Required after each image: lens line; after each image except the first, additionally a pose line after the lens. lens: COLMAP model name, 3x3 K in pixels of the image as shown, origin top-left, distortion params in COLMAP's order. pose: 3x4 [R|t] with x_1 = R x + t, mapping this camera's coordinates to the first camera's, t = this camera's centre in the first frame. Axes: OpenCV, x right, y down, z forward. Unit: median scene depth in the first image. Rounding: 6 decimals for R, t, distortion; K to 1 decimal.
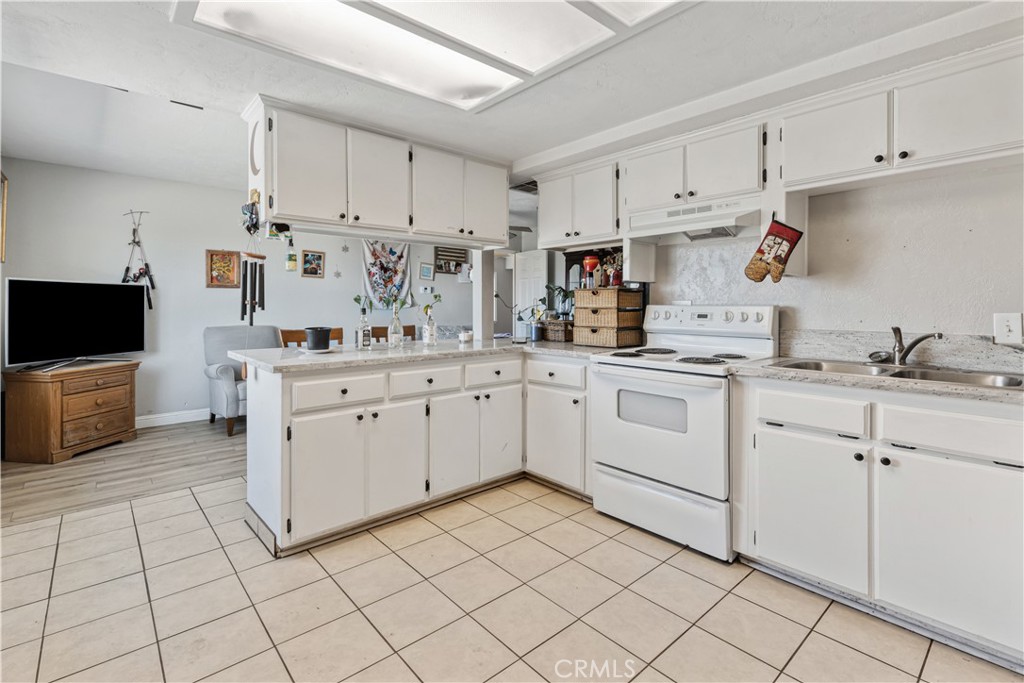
lens RADIAL K [[472.5, 0, 506.9], [0, 472.5, 309.6], [0, 0, 1]] dist [-0.001185, -0.000179]
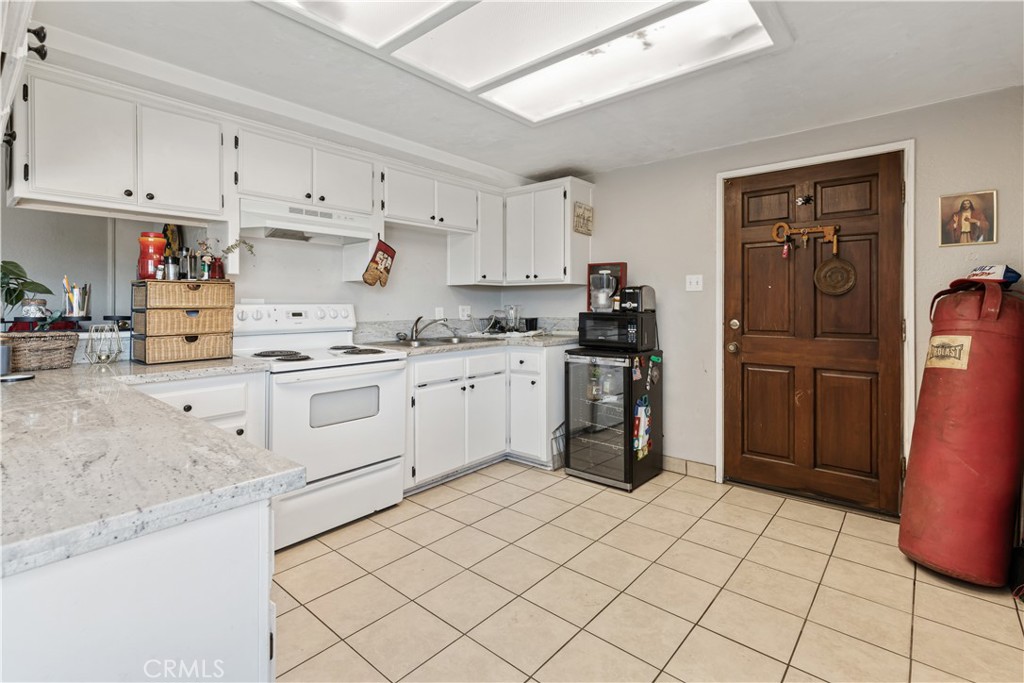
lens RADIAL K [[472.5, 0, 518.9], [0, 472.5, 301.2], [0, 0, 1]] dist [-0.001185, -0.000179]
pose [[-0.143741, 0.005396, 0.989601, -0.725336], [0.011558, 0.999926, -0.003774, -0.005916], [-0.989548, 0.010895, -0.143793, 0.723982]]
